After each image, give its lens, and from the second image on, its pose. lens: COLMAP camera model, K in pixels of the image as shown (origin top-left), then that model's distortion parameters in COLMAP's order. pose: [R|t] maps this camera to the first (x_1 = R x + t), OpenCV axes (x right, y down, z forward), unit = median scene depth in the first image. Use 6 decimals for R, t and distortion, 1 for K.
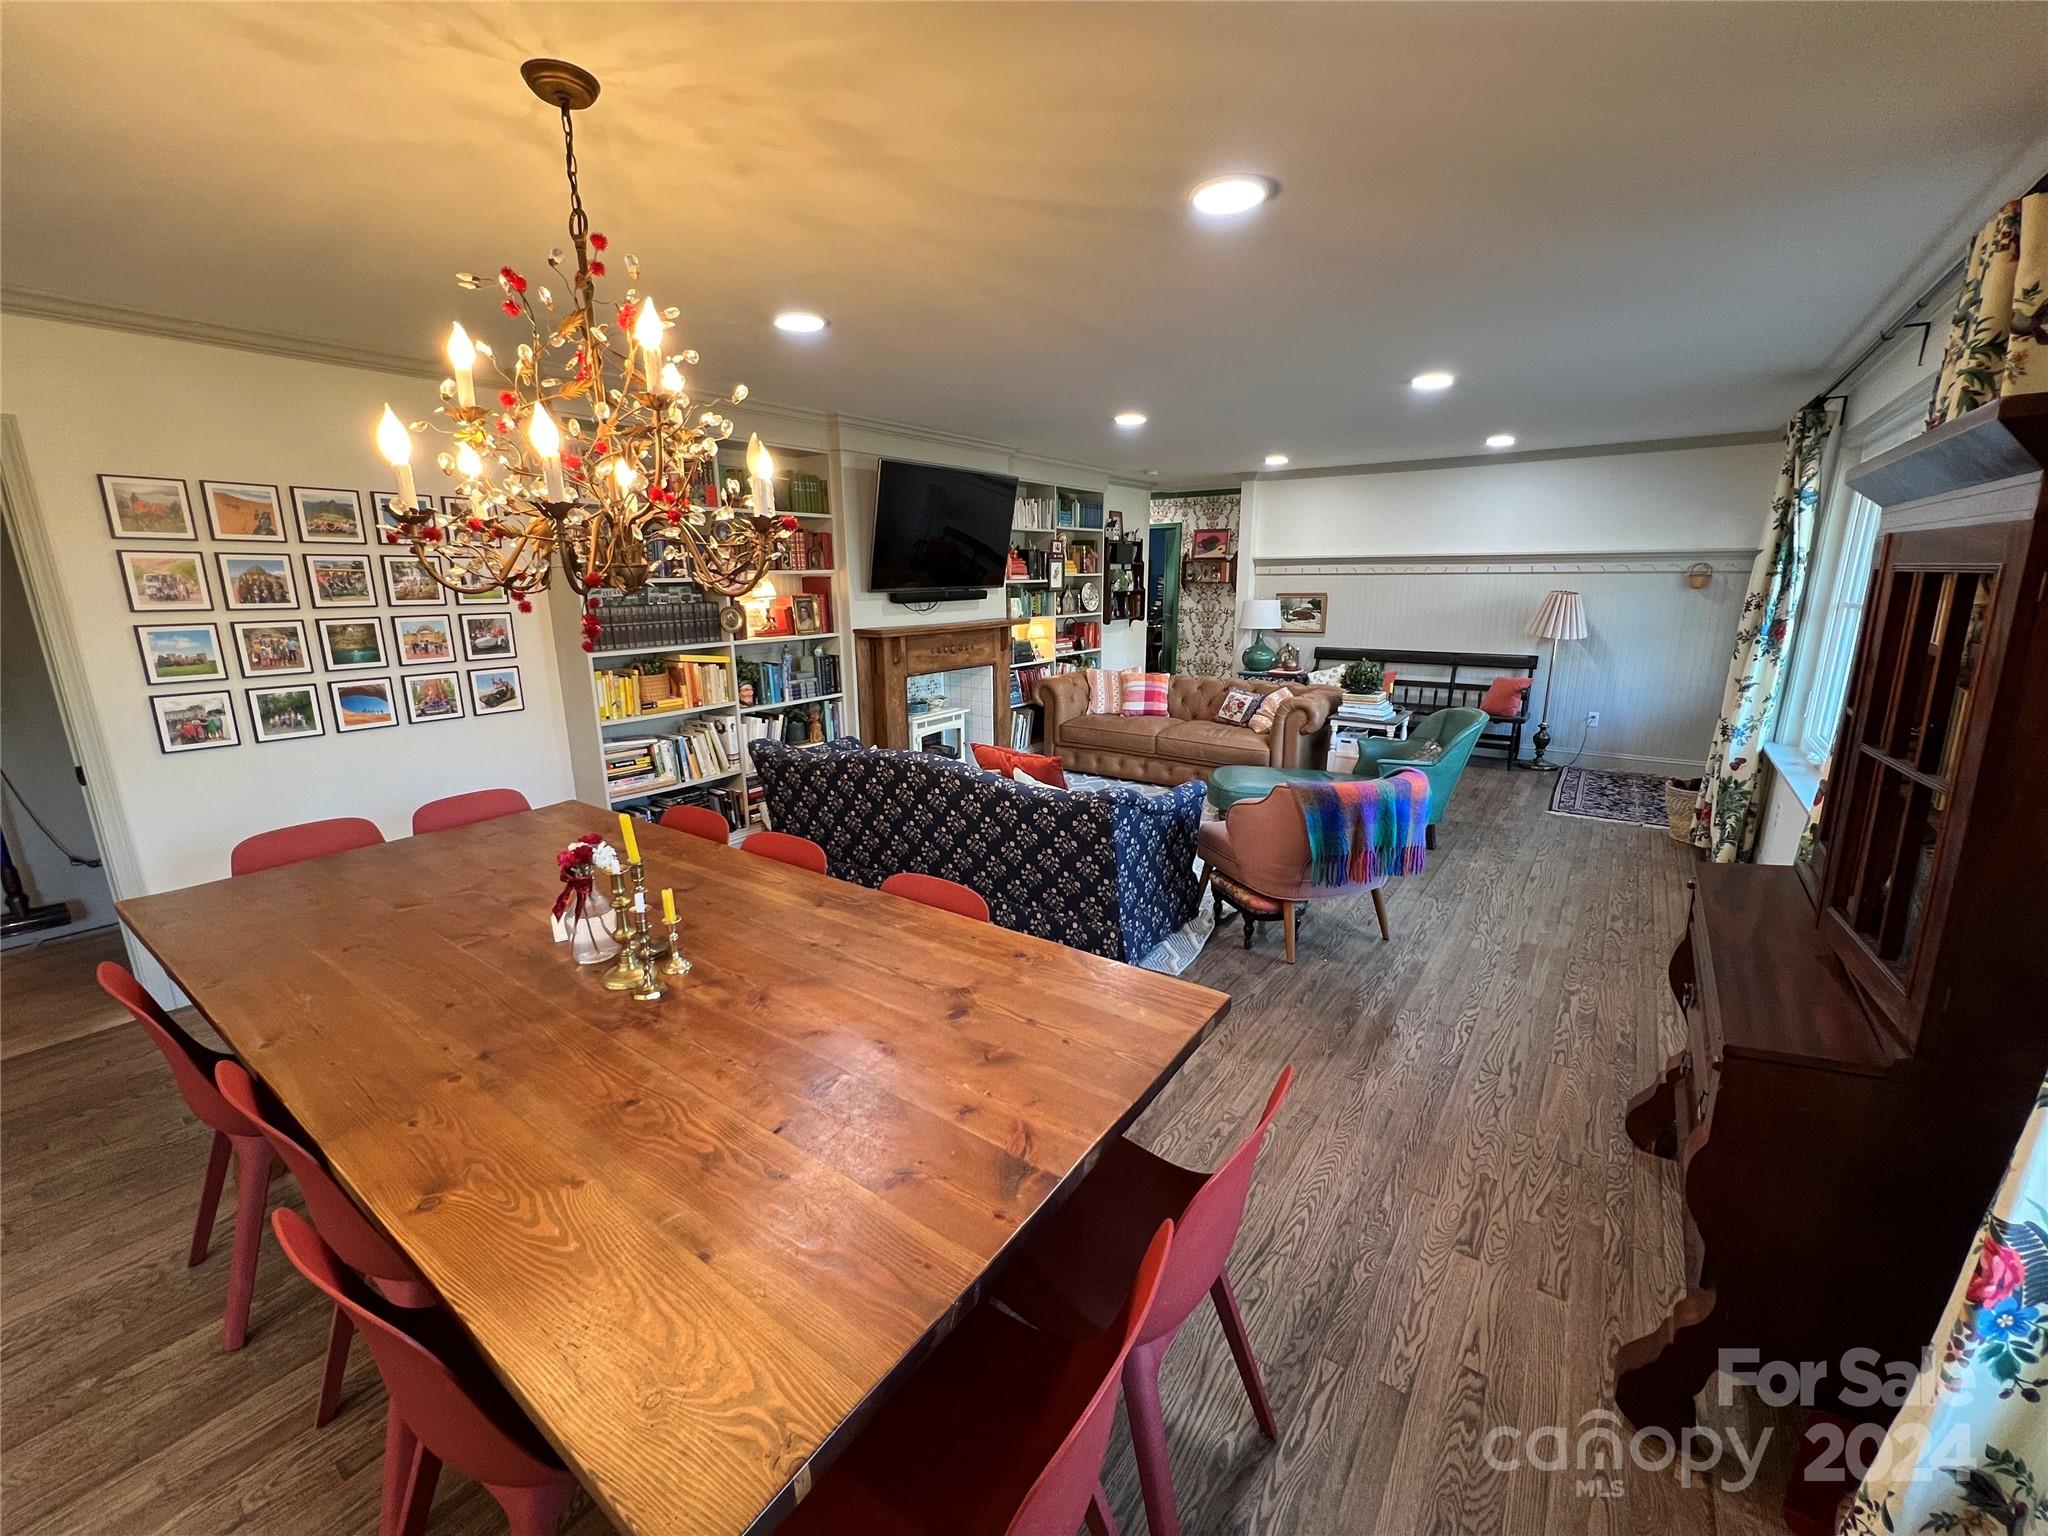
lens RADIAL K [[826.5, 0, 1025.9], [0, 826.5, 761.1], [0, 0, 1]] dist [-0.001039, -0.000025]
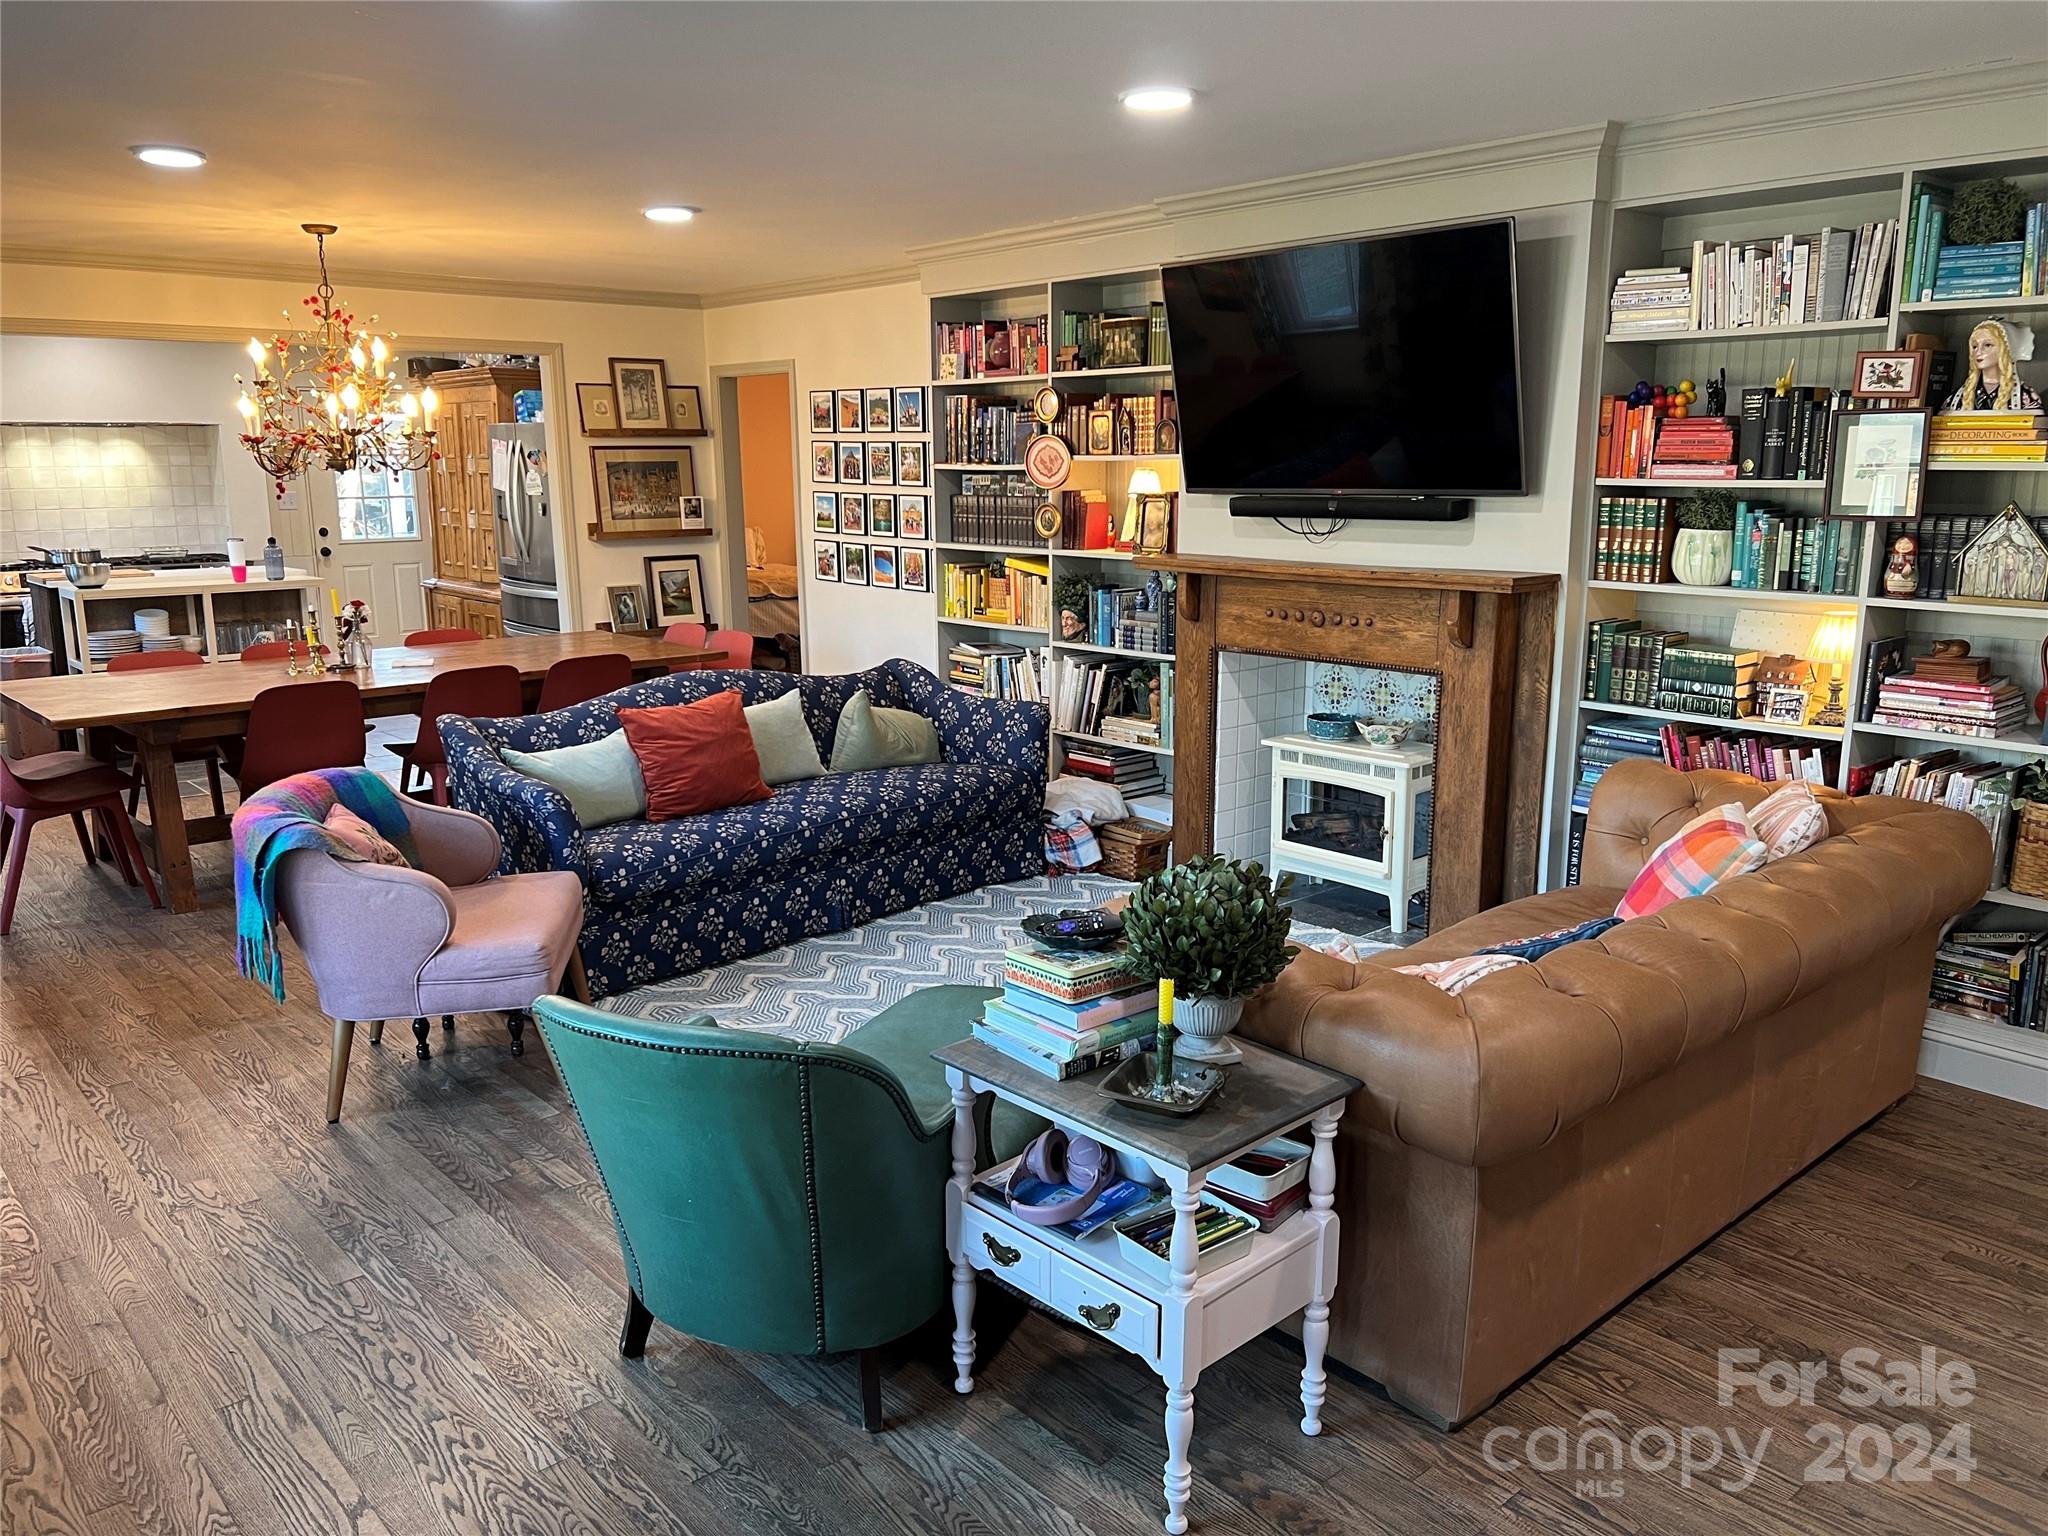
lens RADIAL K [[1514.4, 0, 1025.4], [0, 1514.4, 771.3], [0, 0, 1]] dist [0.005757, 0.001203]
pose [[-0.220966, 0.210267, -0.952346, 0.923249], [-0.206434, 0.944274, 0.256382, -0.277917], [0.953184, 0.253248, -0.165246, 1.153872]]
